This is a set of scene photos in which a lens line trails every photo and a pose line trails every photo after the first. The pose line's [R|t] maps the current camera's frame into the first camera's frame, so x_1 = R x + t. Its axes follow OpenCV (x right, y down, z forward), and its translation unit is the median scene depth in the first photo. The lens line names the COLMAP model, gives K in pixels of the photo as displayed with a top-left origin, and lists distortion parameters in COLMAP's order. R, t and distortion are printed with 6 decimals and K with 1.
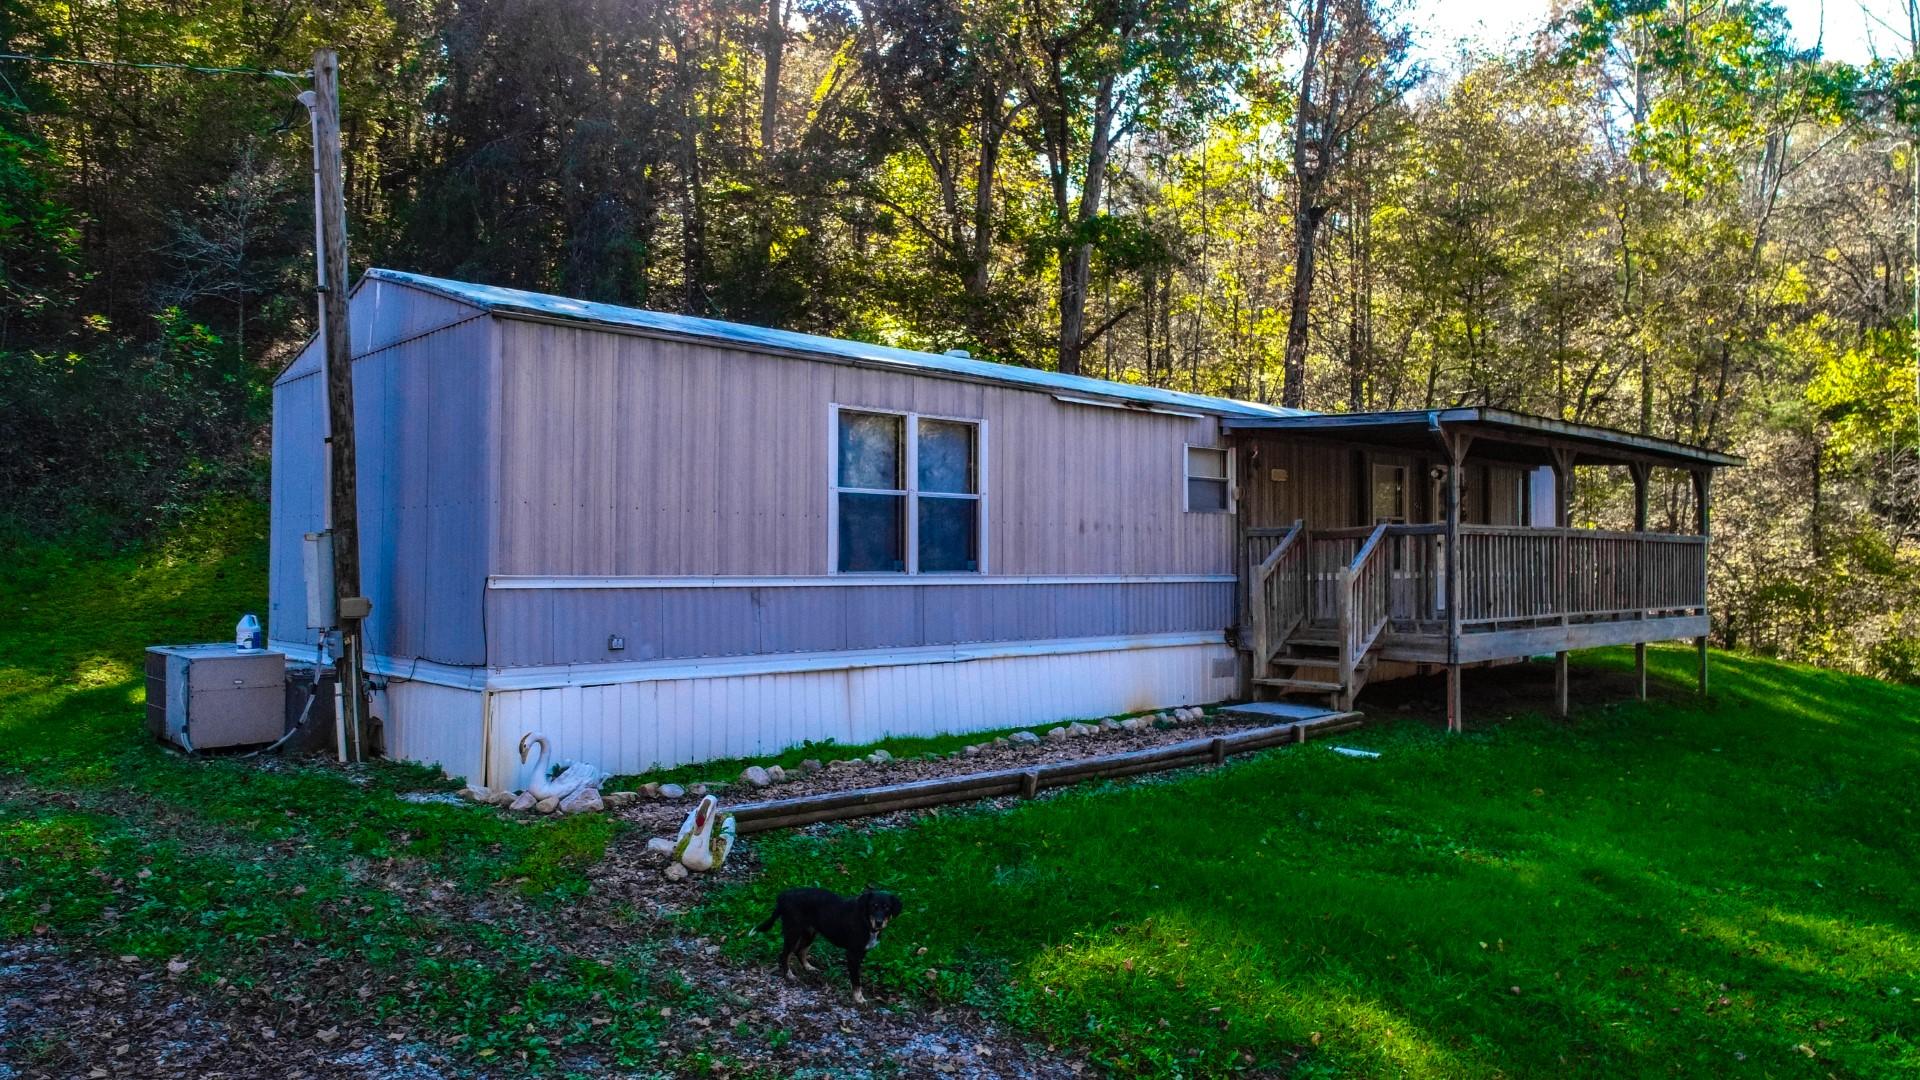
lens RADIAL K [[1278.1, 0, 960.0], [0, 1278.1, 540.0], [0, 0, 1]] dist [-0.006145, 0.002020]
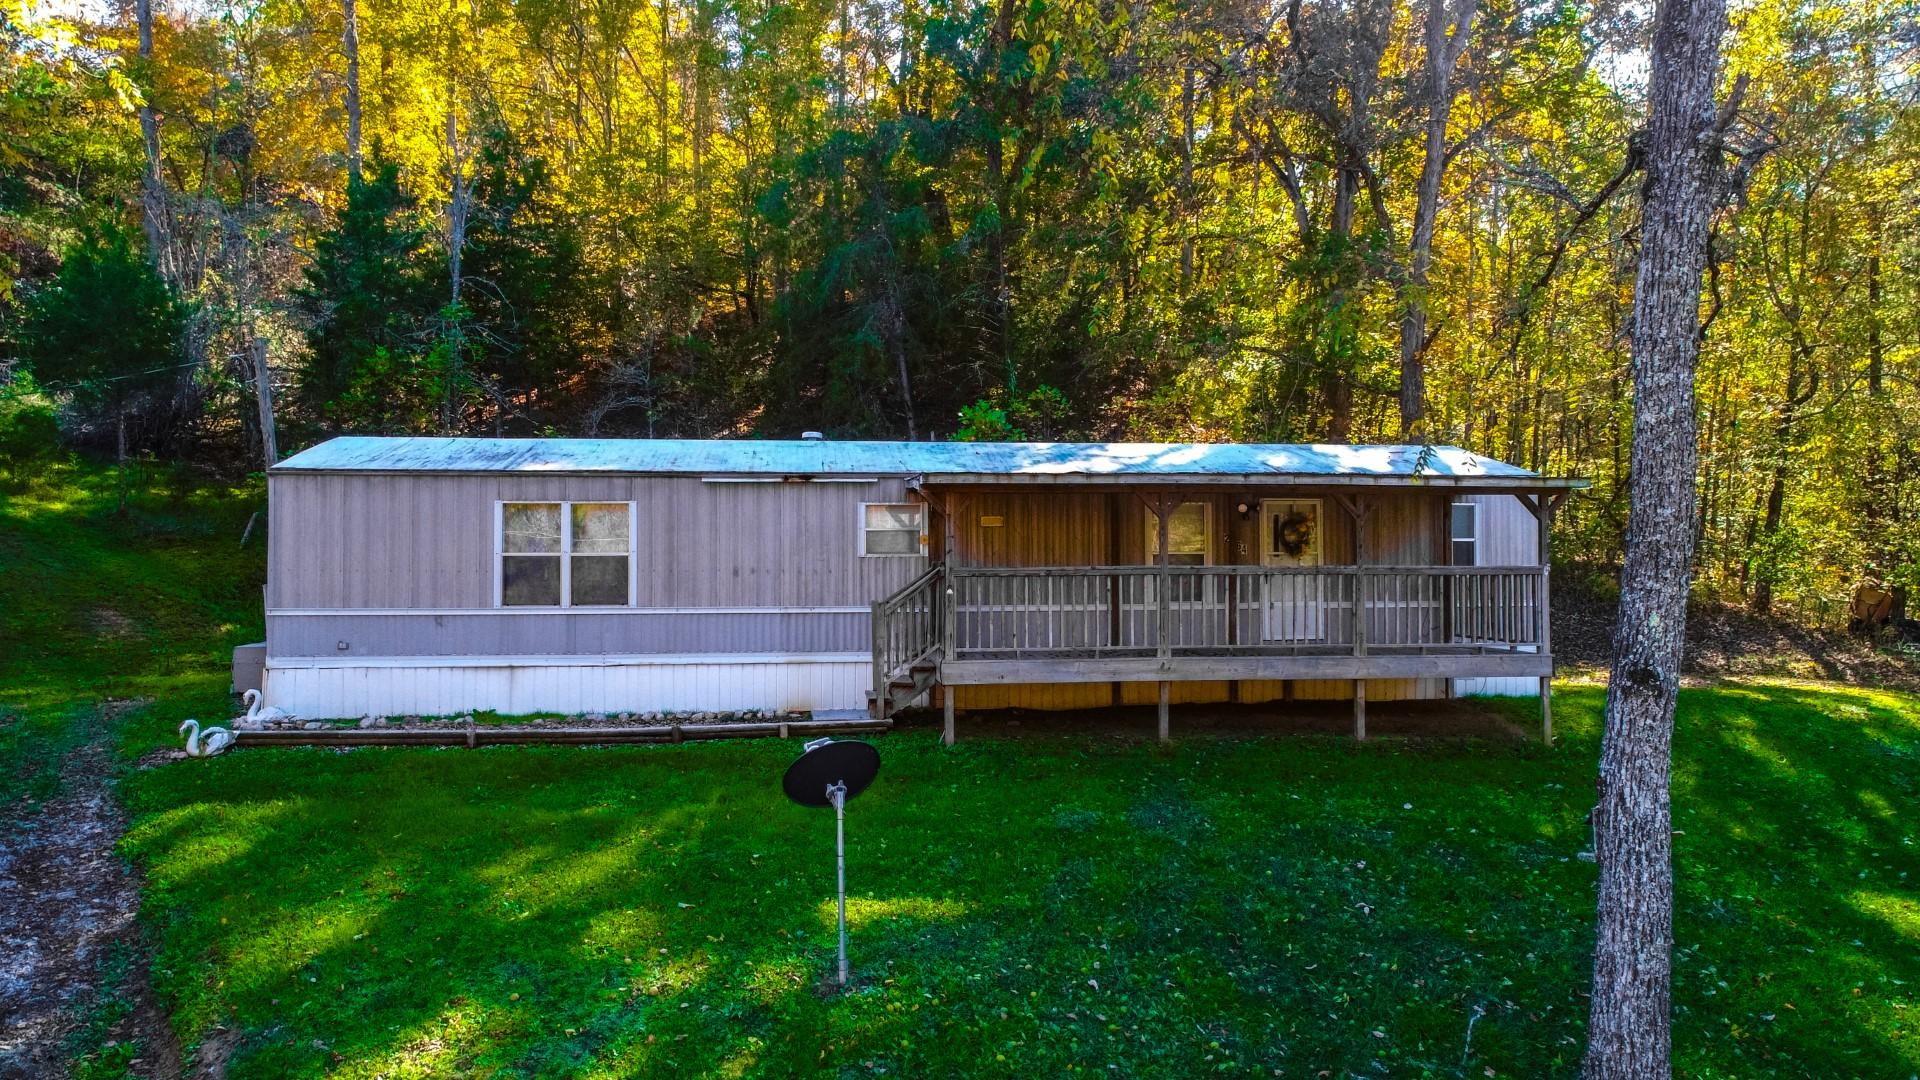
lens RADIAL K [[1278.1, 0, 960.0], [0, 1278.1, 540.0], [0, 0, 1]] dist [-0.006145, 0.002020]
pose [[0.805719, -0.019511, -0.591977, 1.195307], [0.017282, 0.999806, -0.009430, -0.029439], [0.592046, -0.002632, 0.805900, 0.044641]]
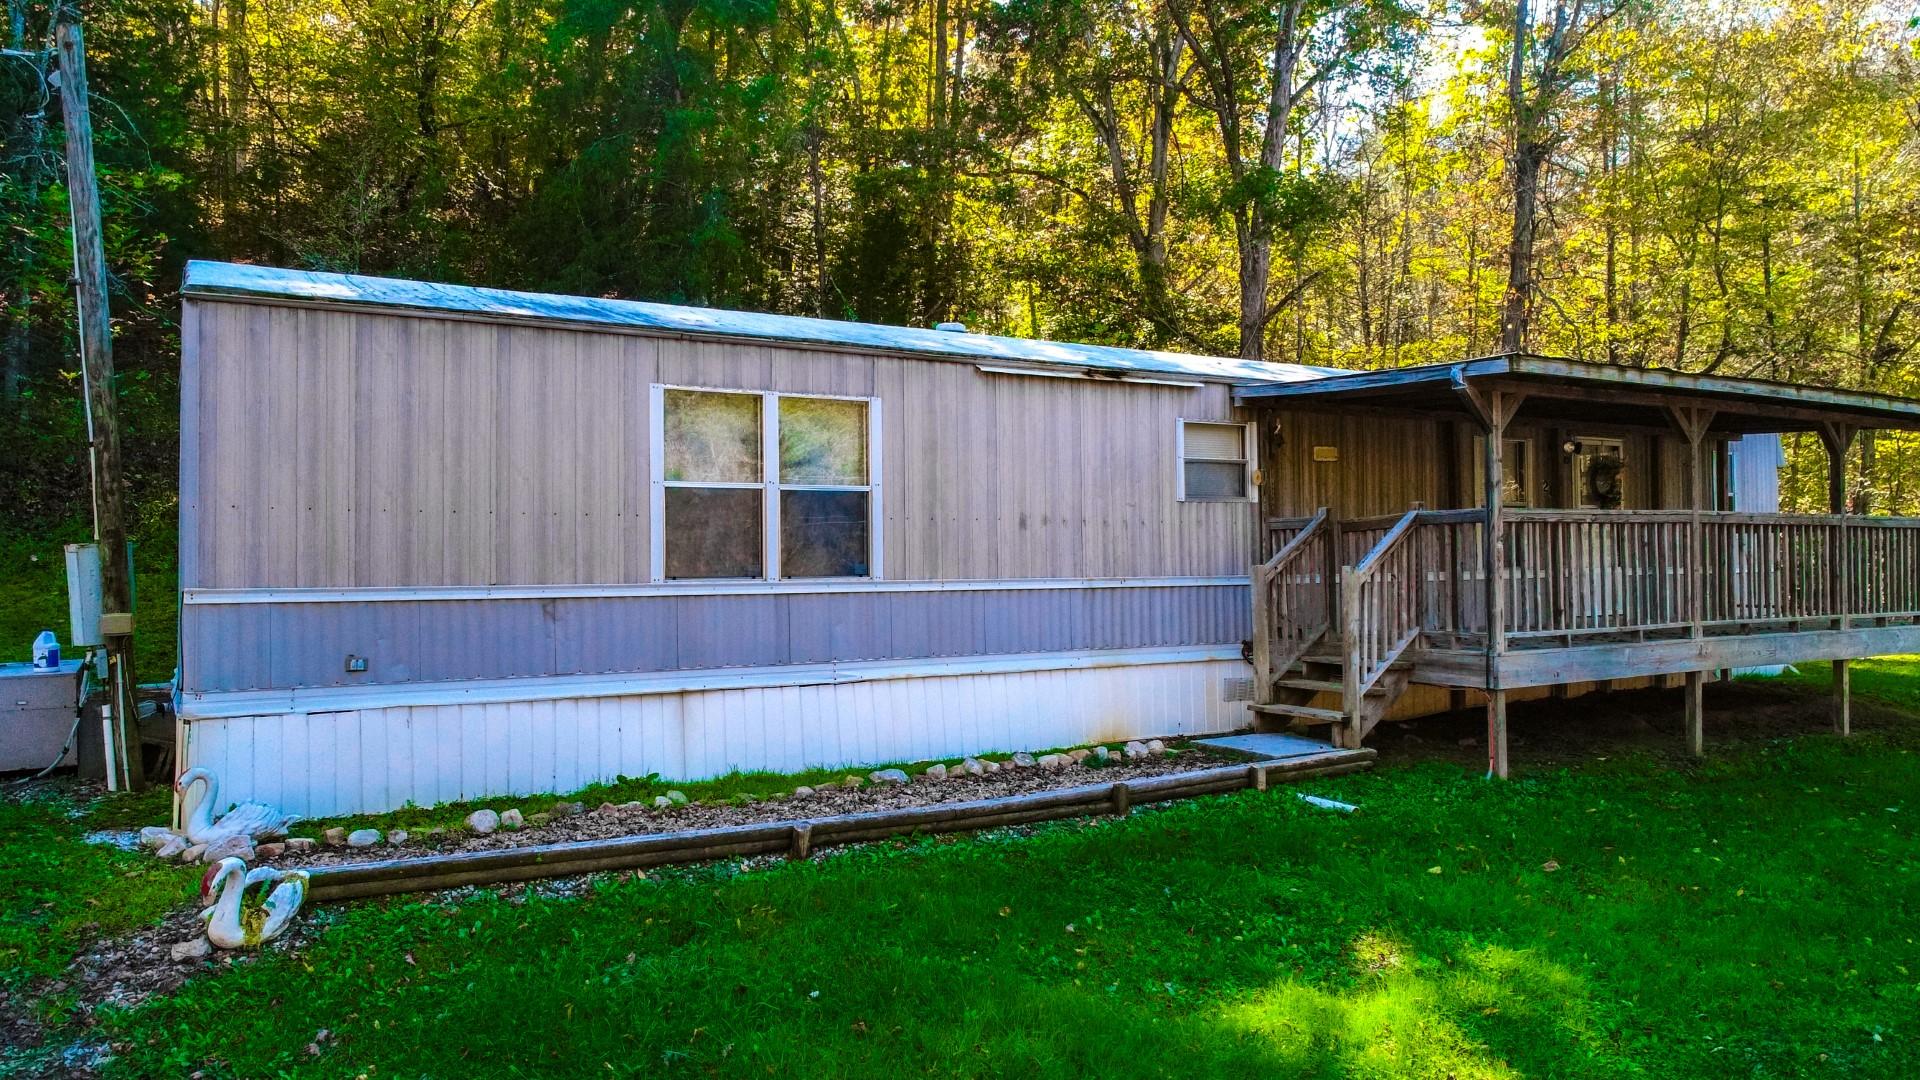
lens RADIAL K [[1309.3, 0, 960.0], [0, 1309.3, 540.0], [0, 0, 1]] dist [-0.003386, -0.000360]
pose [[0.975646, -0.016225, -0.218751, 0.264225], [0.016204, 0.999867, -0.001891, 0.002877], [0.218752, -0.001700, 0.975779, 0.166668]]
